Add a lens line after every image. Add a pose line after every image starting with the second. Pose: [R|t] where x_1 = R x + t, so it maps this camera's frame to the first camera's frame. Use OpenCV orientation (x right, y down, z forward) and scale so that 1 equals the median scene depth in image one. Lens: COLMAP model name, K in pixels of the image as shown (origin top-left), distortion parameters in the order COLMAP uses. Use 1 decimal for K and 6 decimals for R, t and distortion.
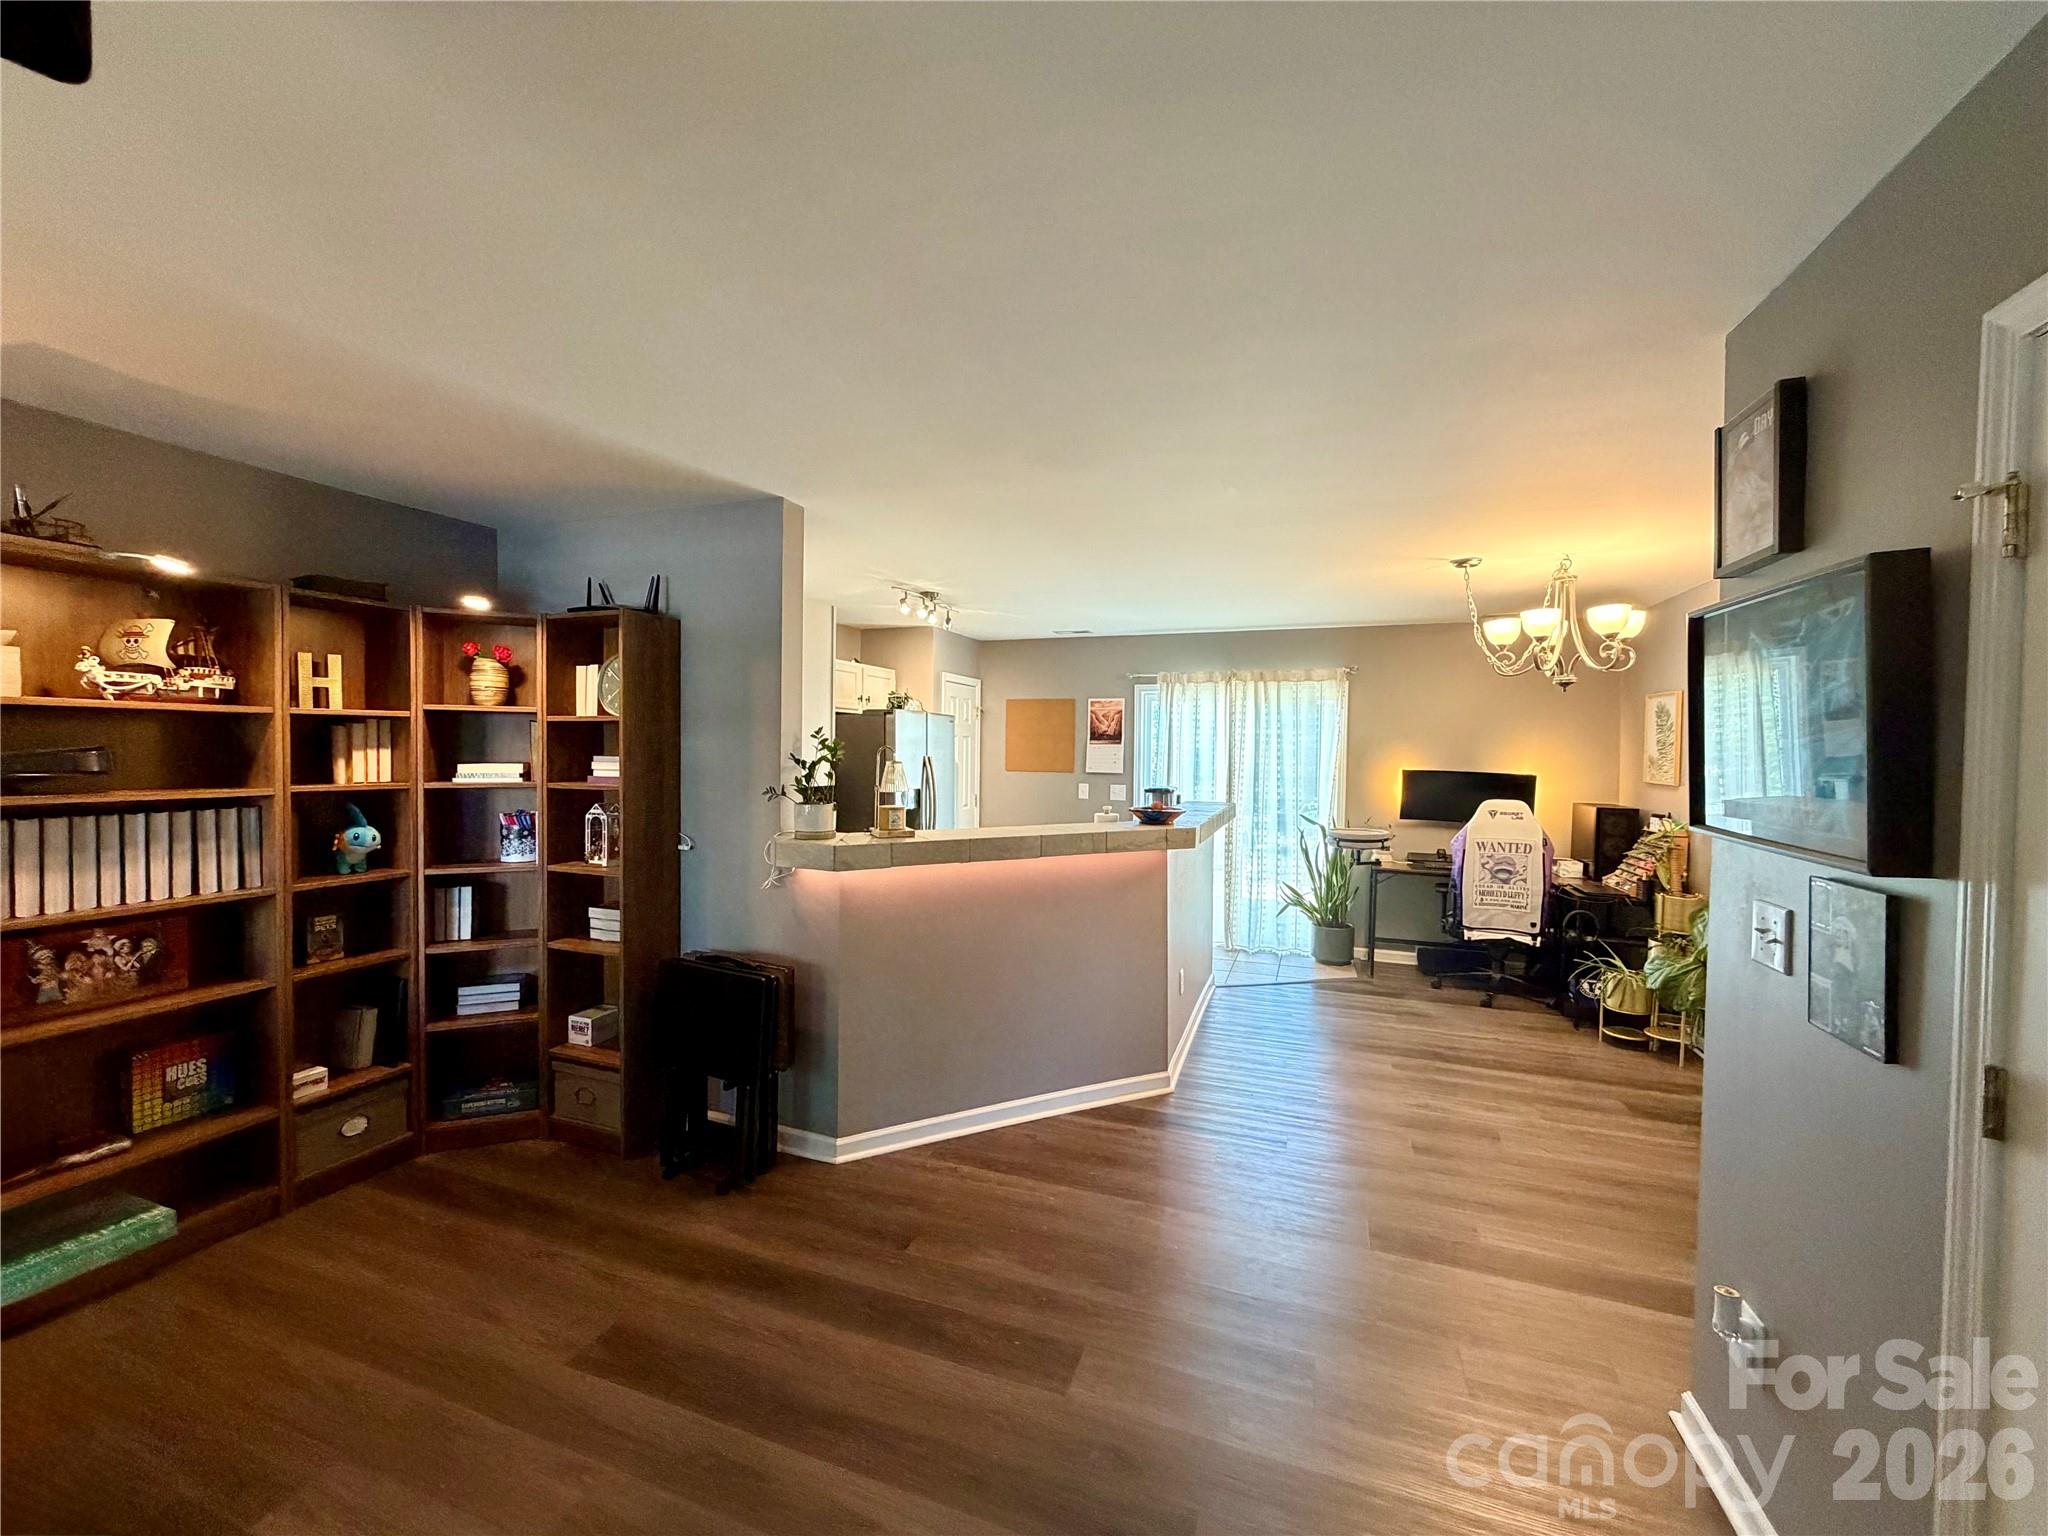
lens RADIAL K [[818.1, 0, 1019.7], [0, 818.1, 765.5], [0, 0, 1]] dist [0.001101, -0.000635]
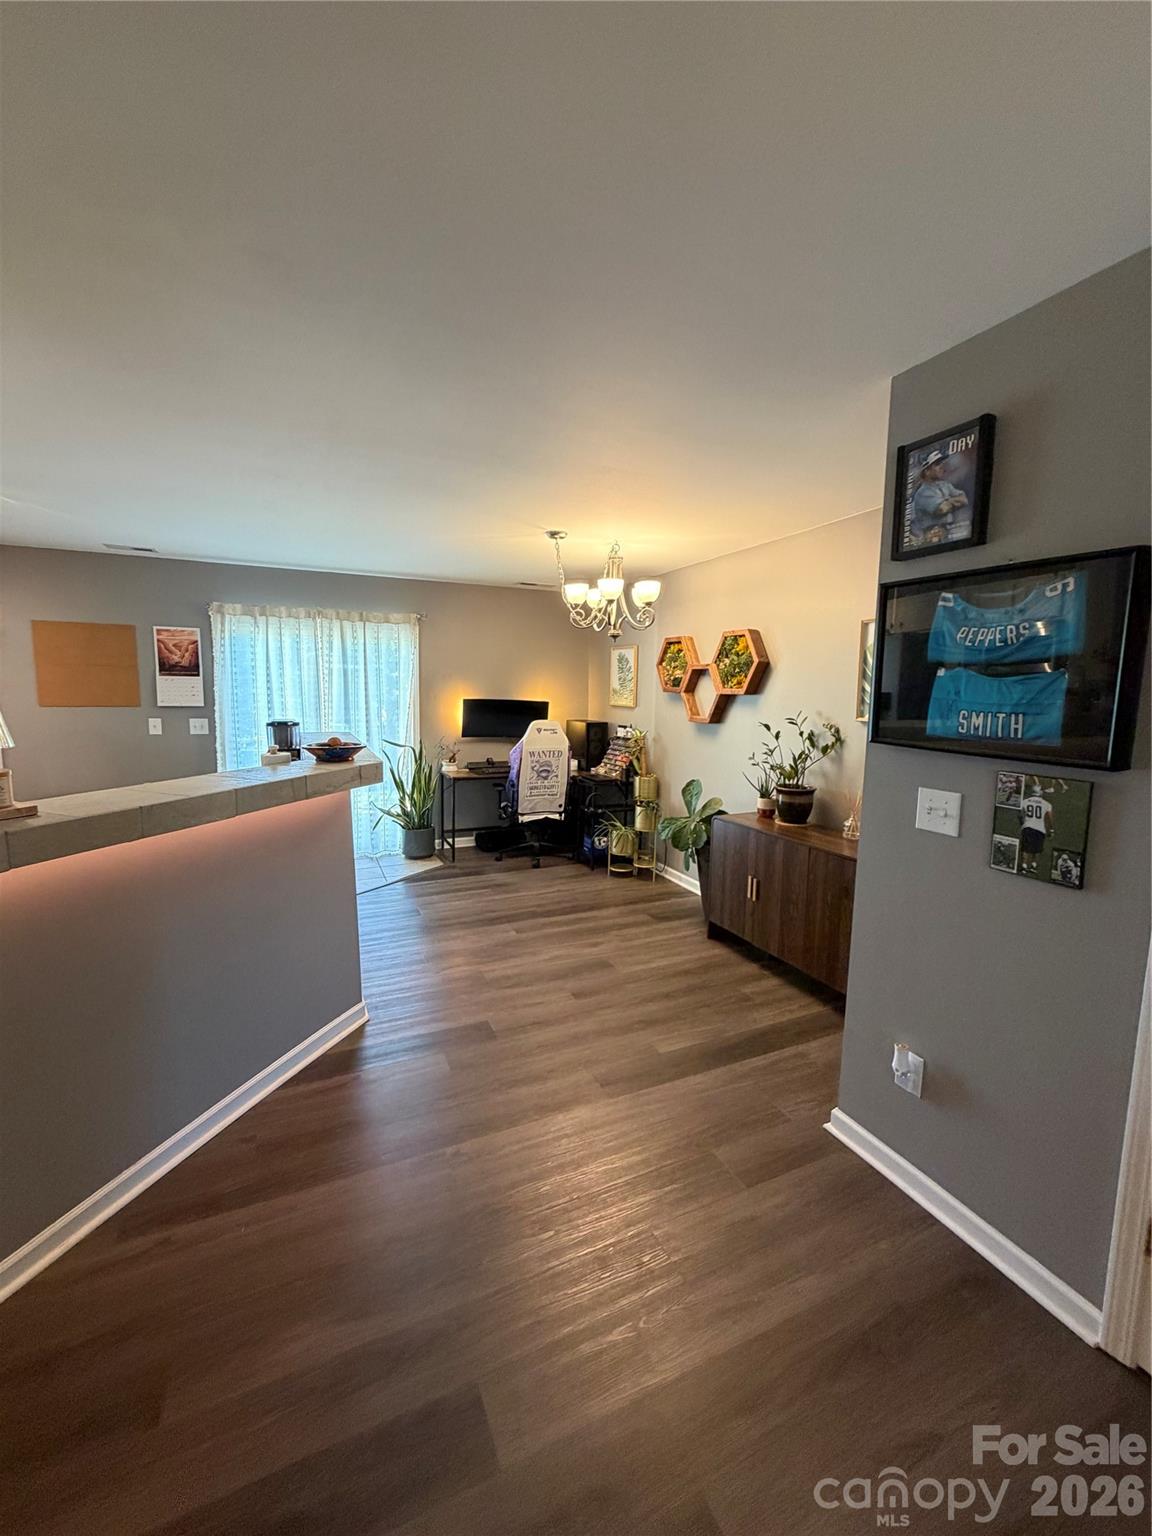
lens RADIAL K [[613.6, 0, 579.3], [0, 613.6, 764.0], [0, 0, 1]] dist [0.001101, -0.000635]
pose [[0.708358, -0.088935, 0.700229, -0.129887], [0.009850, 0.993180, 0.116177, -0.005507], [-0.705785, -0.075398, 0.704402, 0.281946]]
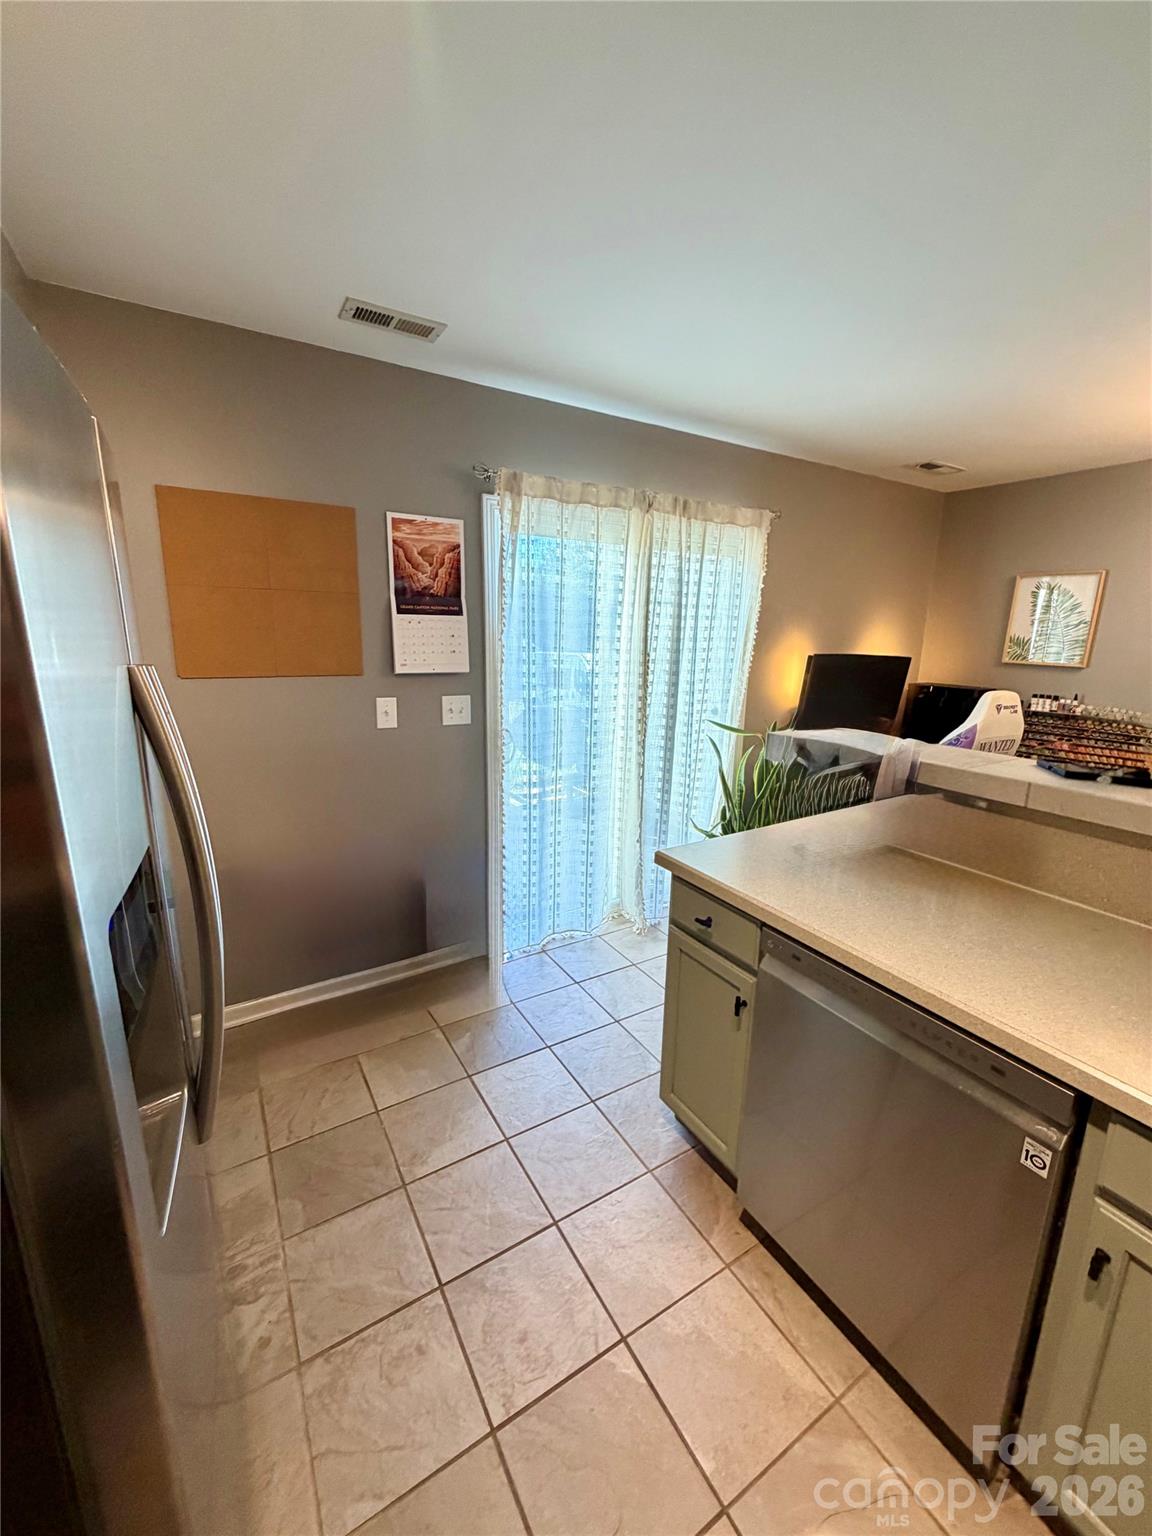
lens RADIAL K [[613.6, 0, 579.0], [0, 613.6, 764.3], [0, 0, 1]] dist [0.001101, -0.000635]
pose [[0.622130, -0.171552, 0.763887, -0.237717], [0.004540, 0.976472, 0.215596, -0.030489], [-0.782900, -0.130661, 0.608272, 1.211726]]
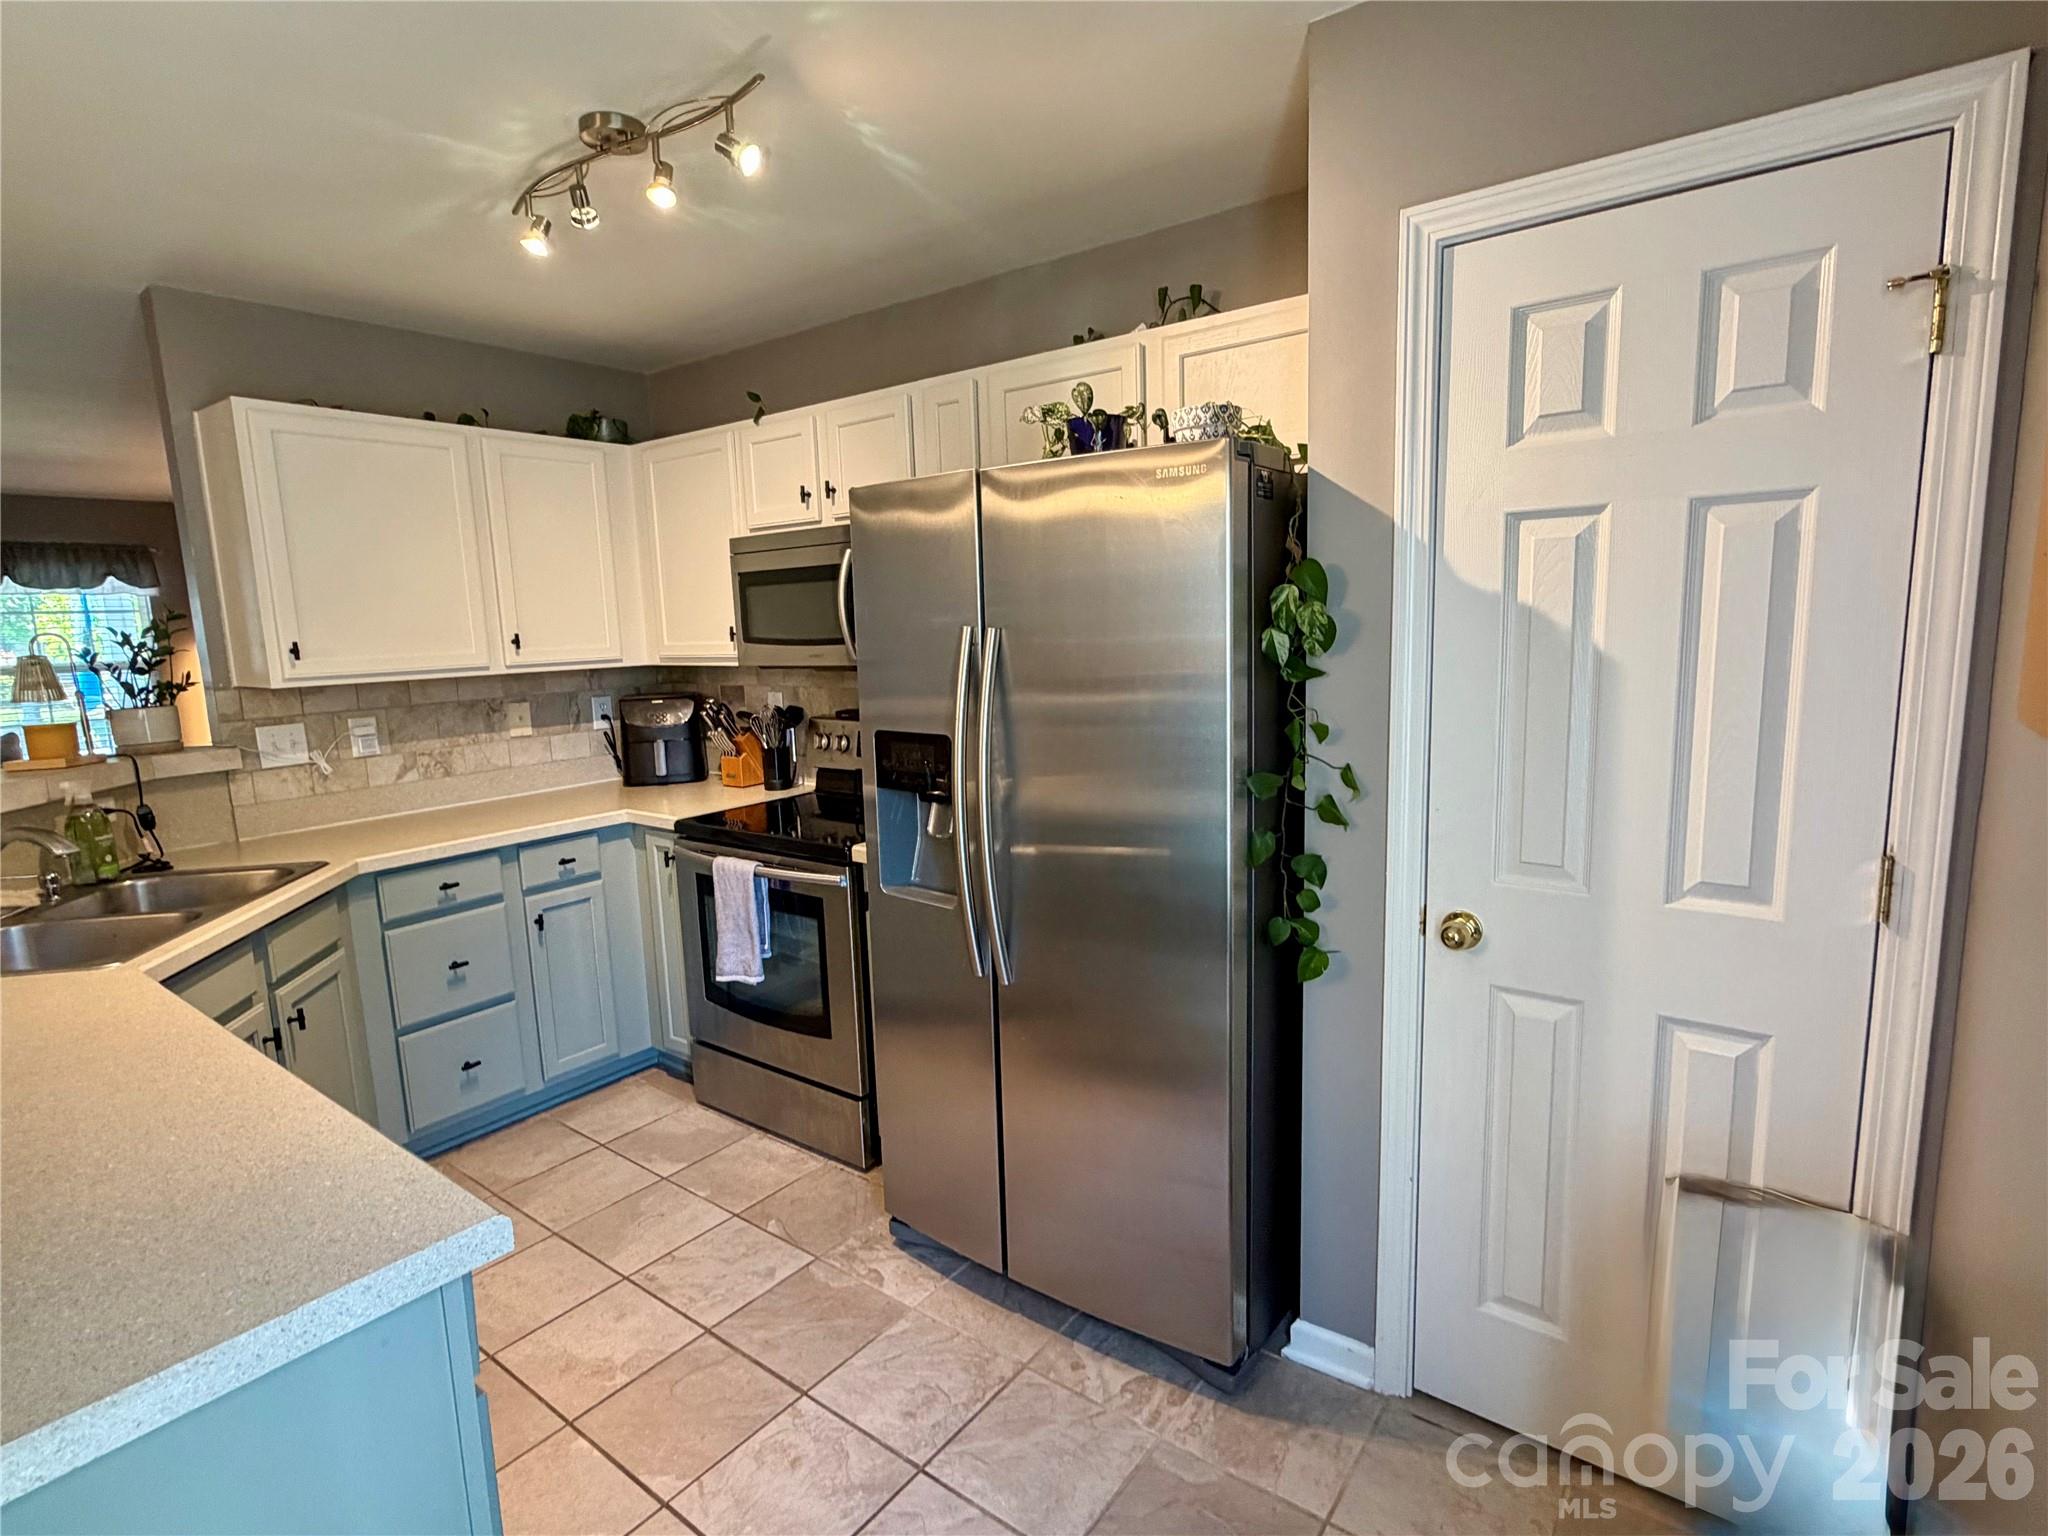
lens RADIAL K [[1030.3, 0, 1029.2], [0, 1030.3, 770.2], [0, 0, 1]] dist [0.000601, 0.001043]
pose [[-0.283651, 0.140937, -0.948514, 0.344203], [0.010866, 0.989549, 0.143785, -0.021607], [0.958866, 0.030478, -0.282218, 1.645894]]
